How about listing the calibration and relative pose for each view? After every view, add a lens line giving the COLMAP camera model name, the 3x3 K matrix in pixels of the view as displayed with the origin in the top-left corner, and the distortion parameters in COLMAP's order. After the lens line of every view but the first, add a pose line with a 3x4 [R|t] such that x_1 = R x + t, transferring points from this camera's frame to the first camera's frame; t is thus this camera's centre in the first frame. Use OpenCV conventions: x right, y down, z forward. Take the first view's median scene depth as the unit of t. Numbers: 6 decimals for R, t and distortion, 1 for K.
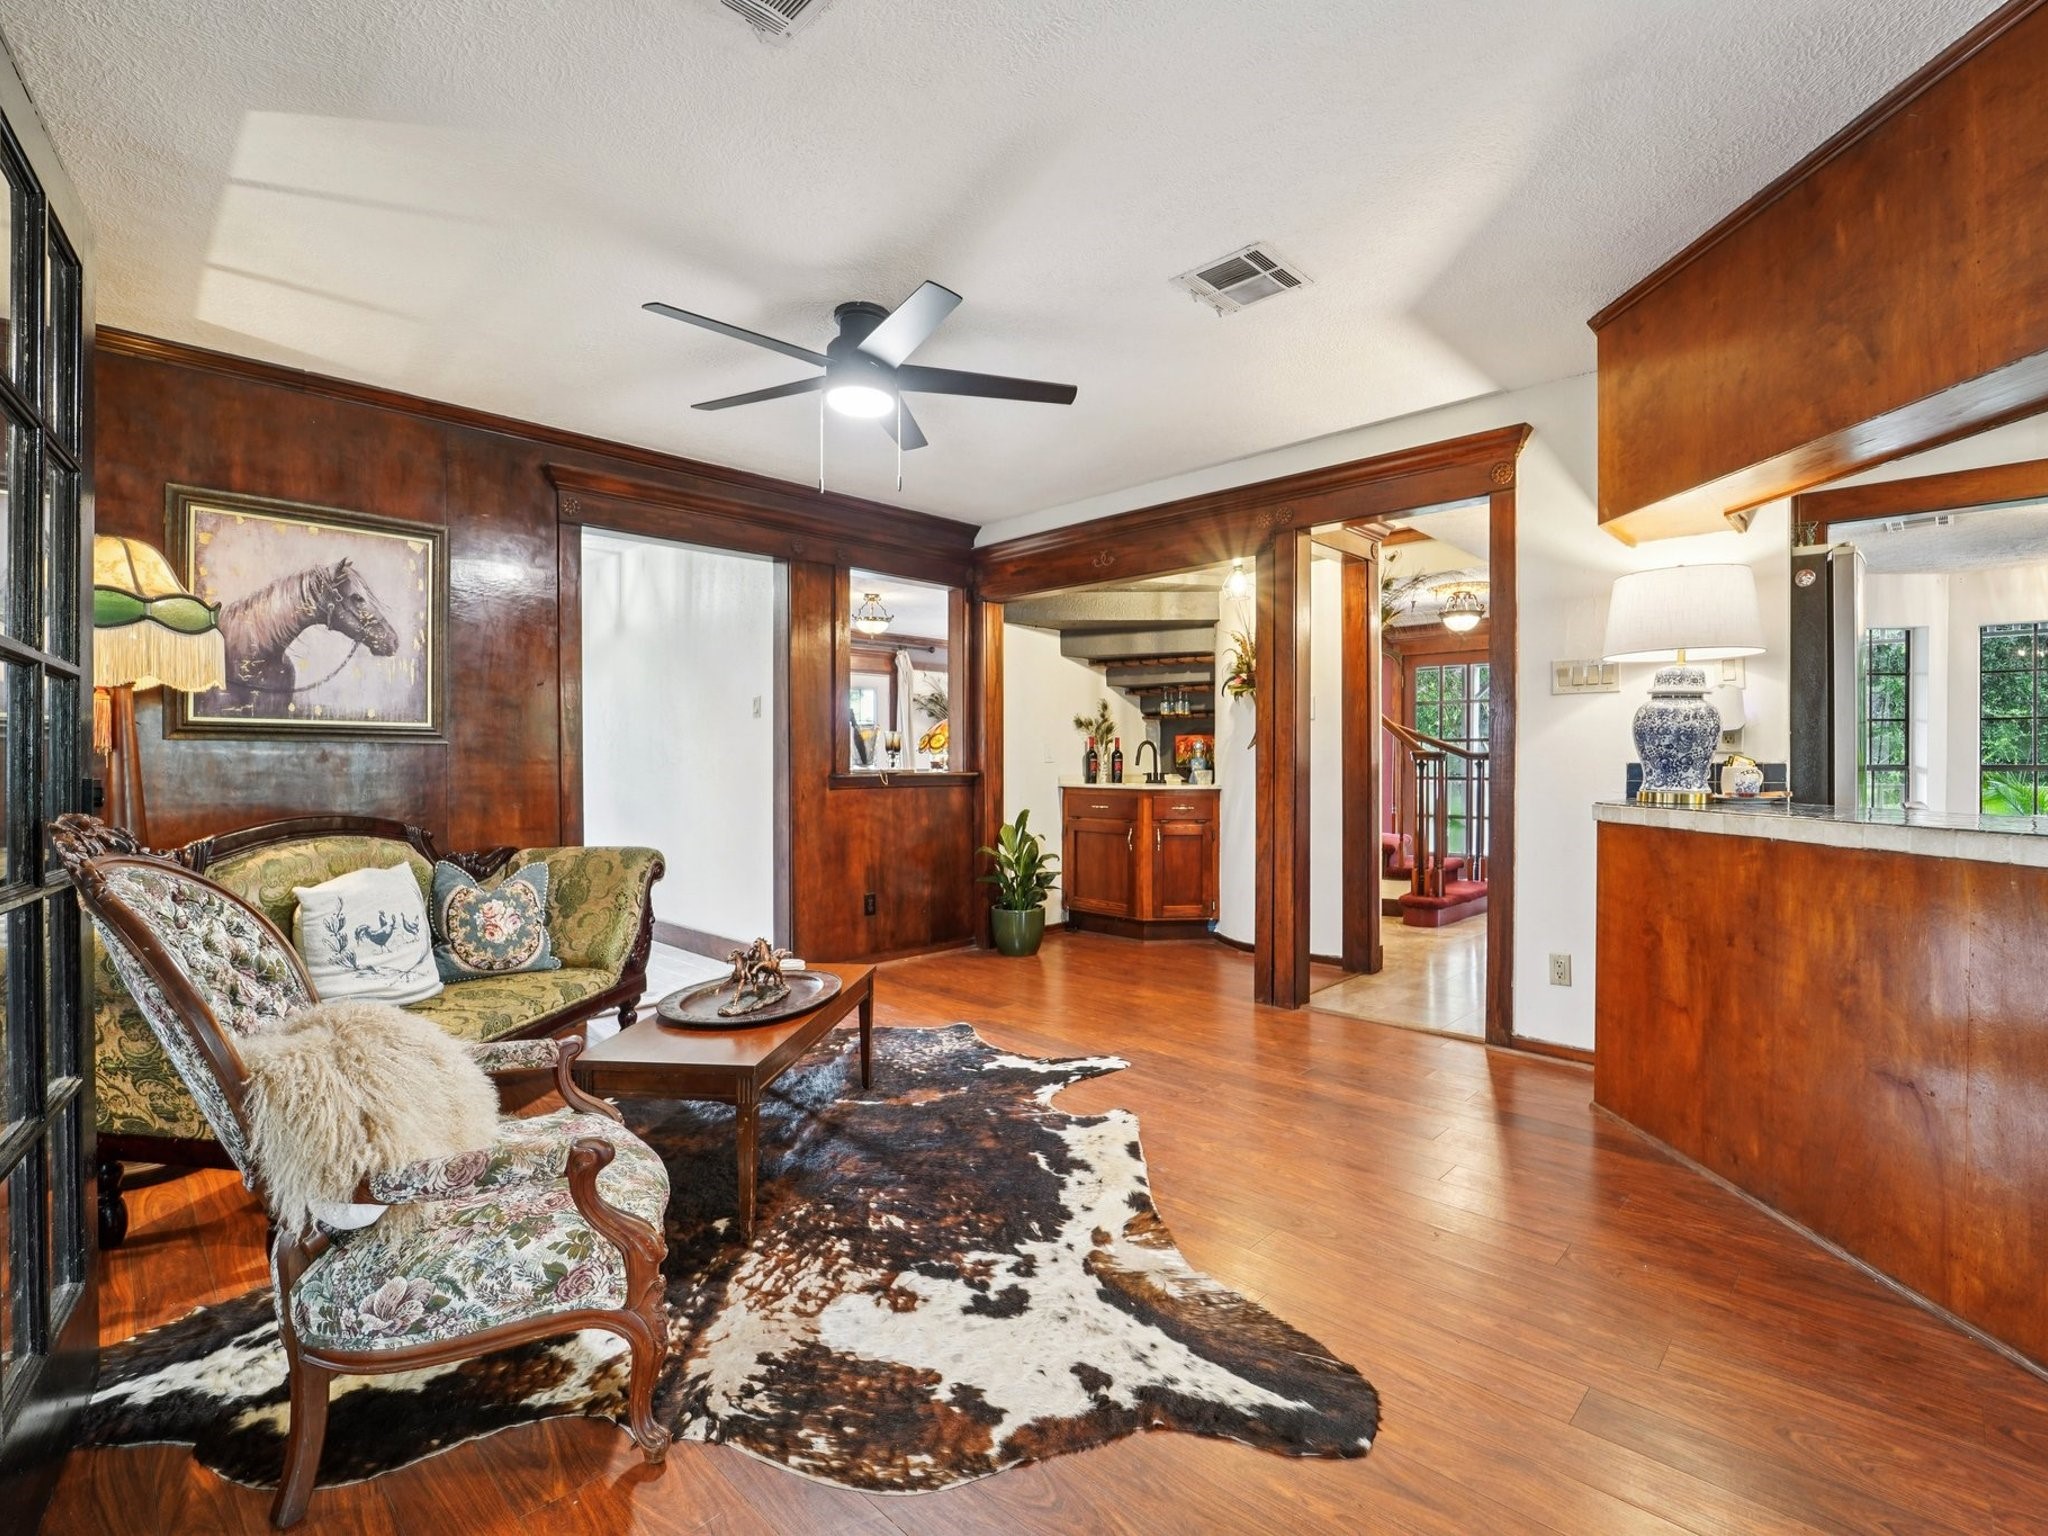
lens RADIAL K [[951.3, 0, 1026.5], [0, 951.3, 773.0], [0, 0, 1]] dist [-0.016277, -0.000124]
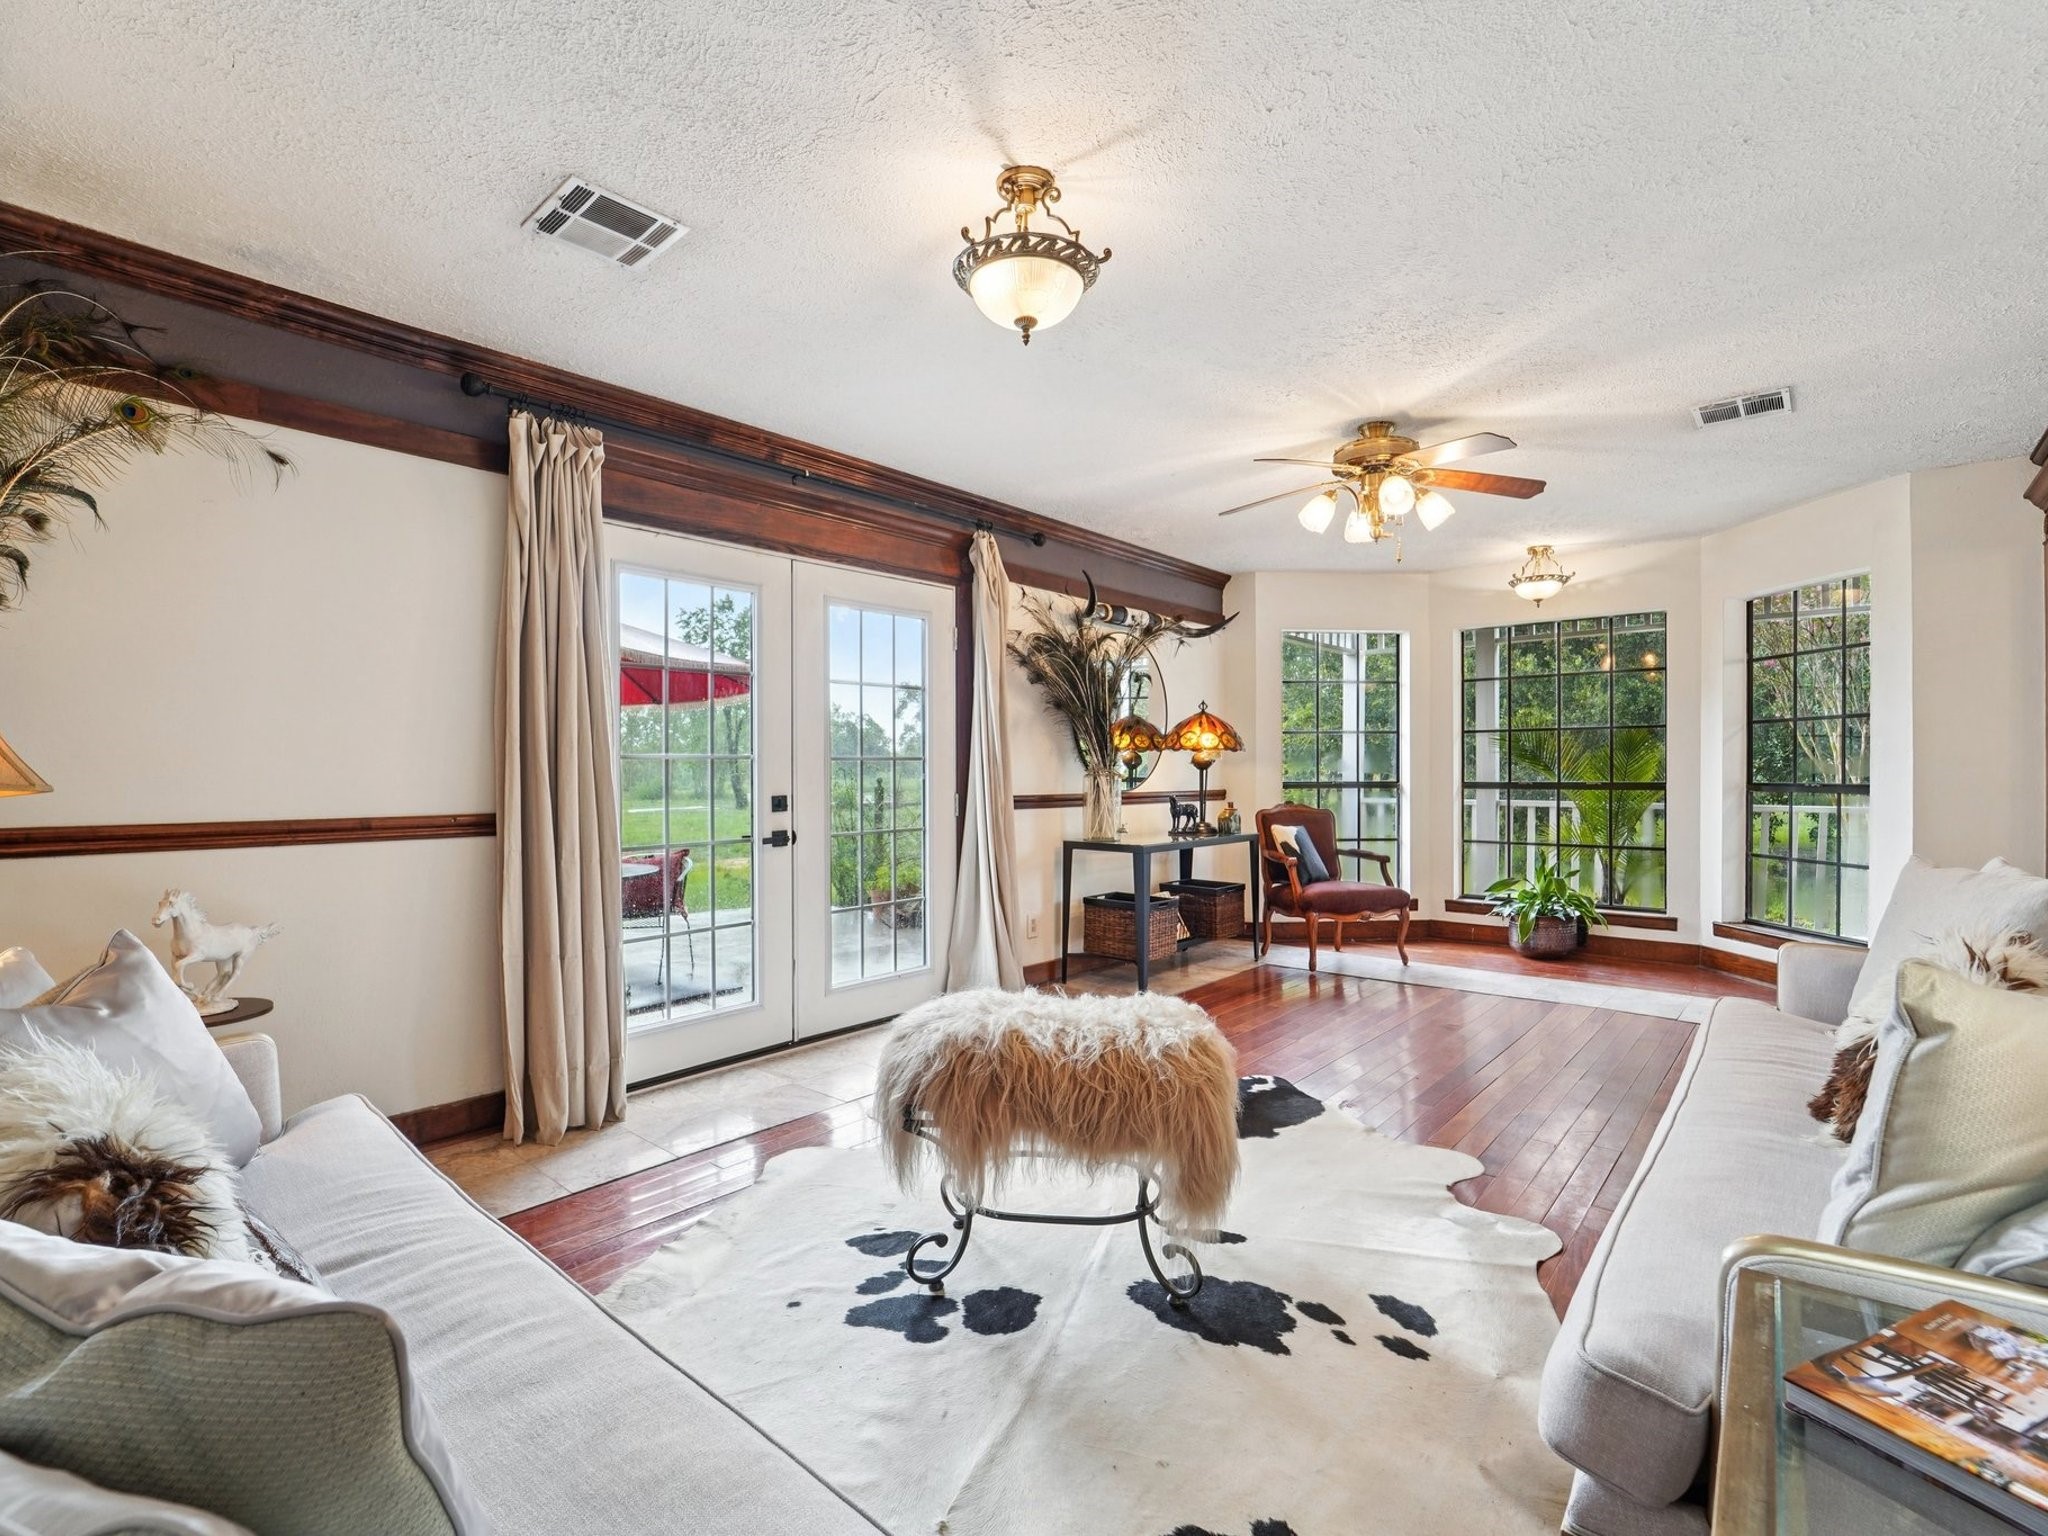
lens RADIAL K [[944.7, 0, 1016.0], [0, 944.7, 765.0], [0, 0, 1]] dist [-0.003406, -0.000186]
pose [[0.998958, 0.000193, 0.045635, -0.261894], [0.000623, 0.999840, -0.017869, -0.021547], [-0.045631, 0.017879, 0.998798, 1.086895]]
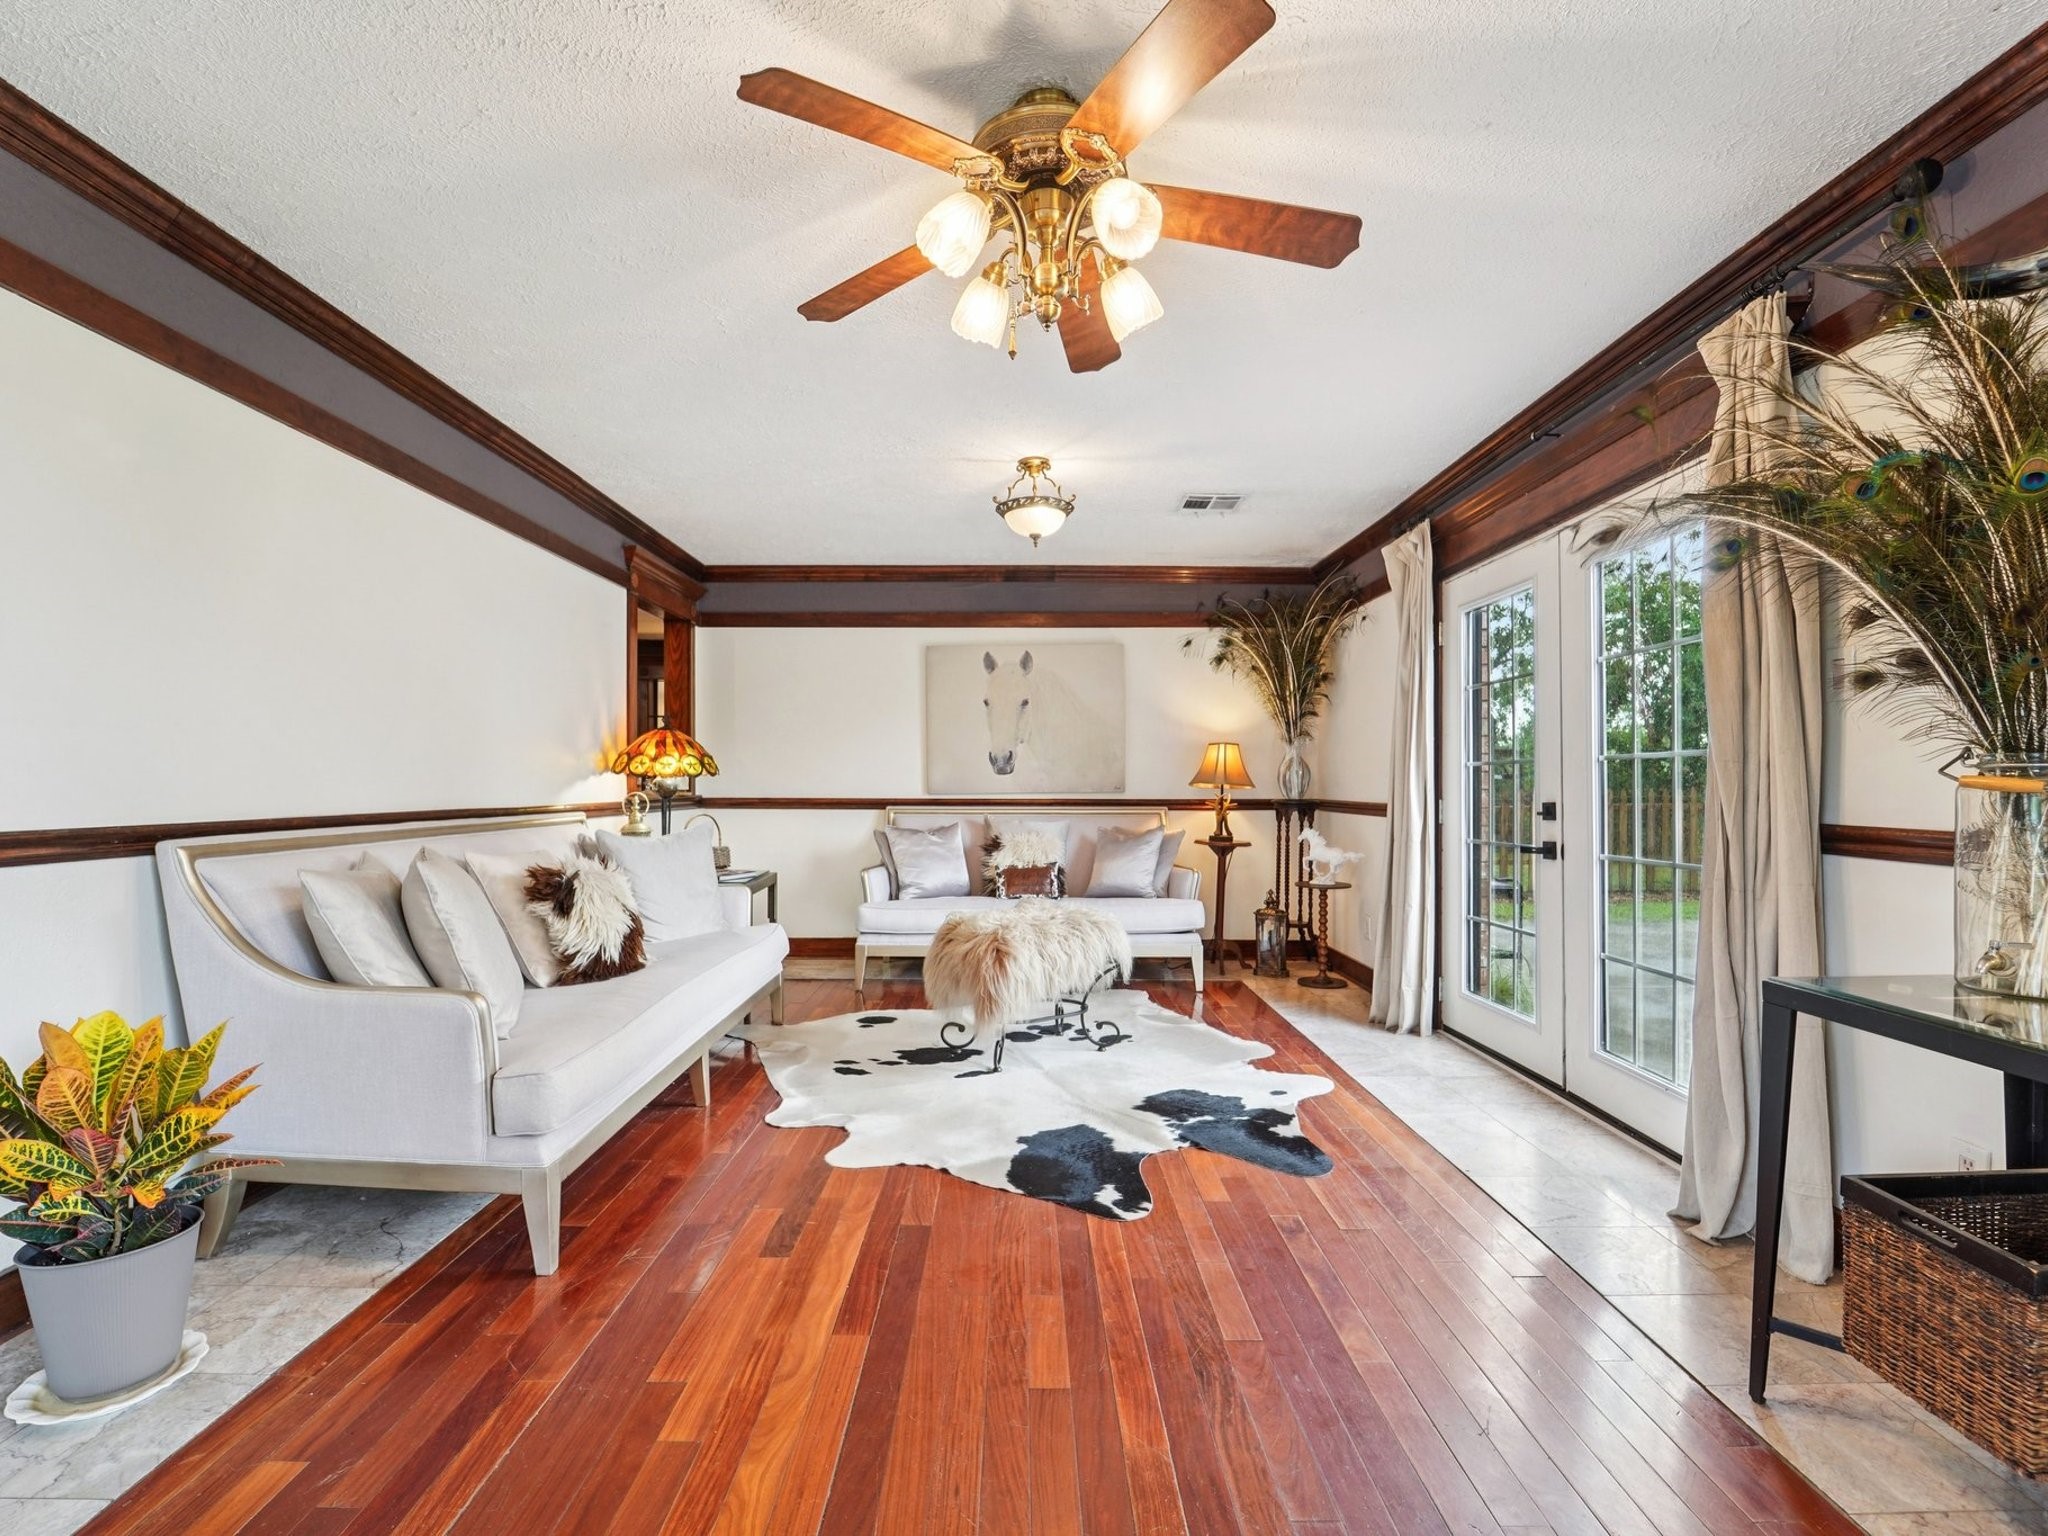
lens RADIAL K [[951.3, 0, 1026.5], [0, 951.3, 773.0], [0, 0, 1]] dist [-0.016277, -0.000124]
pose [[-0.715365, -0.009042, -0.698693, 0.290299], [-0.008390, 0.999955, -0.004351, -0.025069], [0.698701, 0.002750, -0.715408, 2.019528]]
